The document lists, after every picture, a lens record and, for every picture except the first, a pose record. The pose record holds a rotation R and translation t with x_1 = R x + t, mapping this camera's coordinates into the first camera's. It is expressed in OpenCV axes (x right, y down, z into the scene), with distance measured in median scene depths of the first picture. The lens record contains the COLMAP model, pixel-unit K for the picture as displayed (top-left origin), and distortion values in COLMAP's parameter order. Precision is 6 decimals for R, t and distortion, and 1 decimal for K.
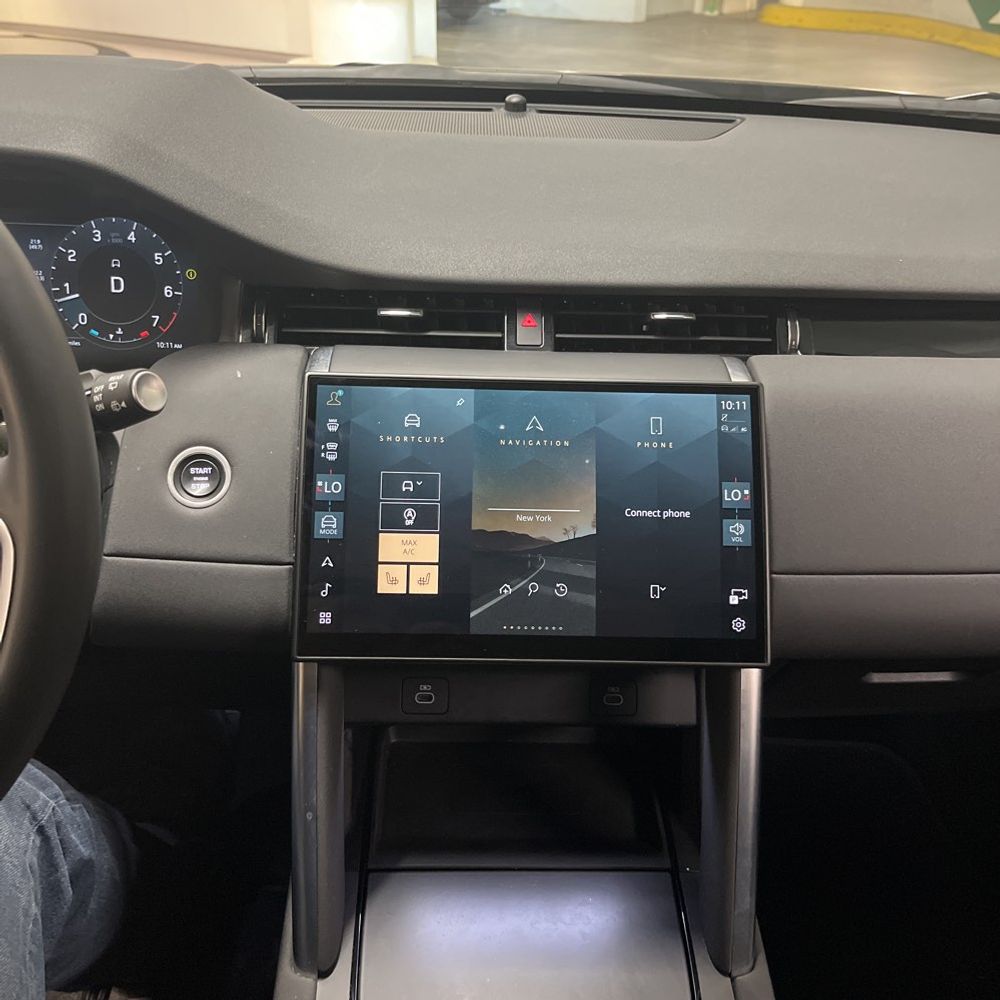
lens RADIAL K [[1013.9, 0, 464.5], [0, 1013.9, 498.1], [0, 0, 1]] dist [0.018529, -0.003809]
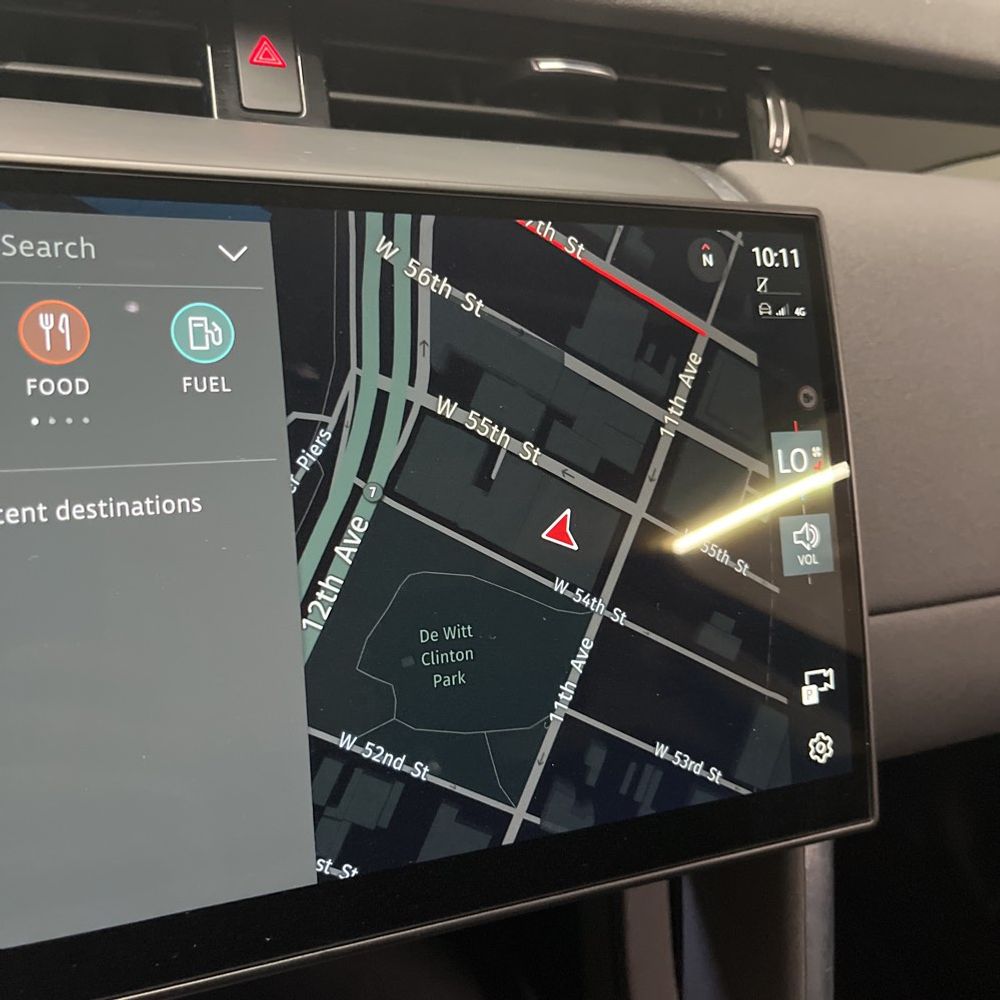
lens RADIAL K [[1013.9, 0, 464.5], [0, 1013.9, 498.1], [0, 0, 1]] dist [0.018529, -0.003809]
pose [[0.920440, -0.075685, 0.383487, -0.041771], [0.030956, 0.992108, 0.121503, -0.044811], [-0.389657, -0.099965, 0.915519, 0.632242]]
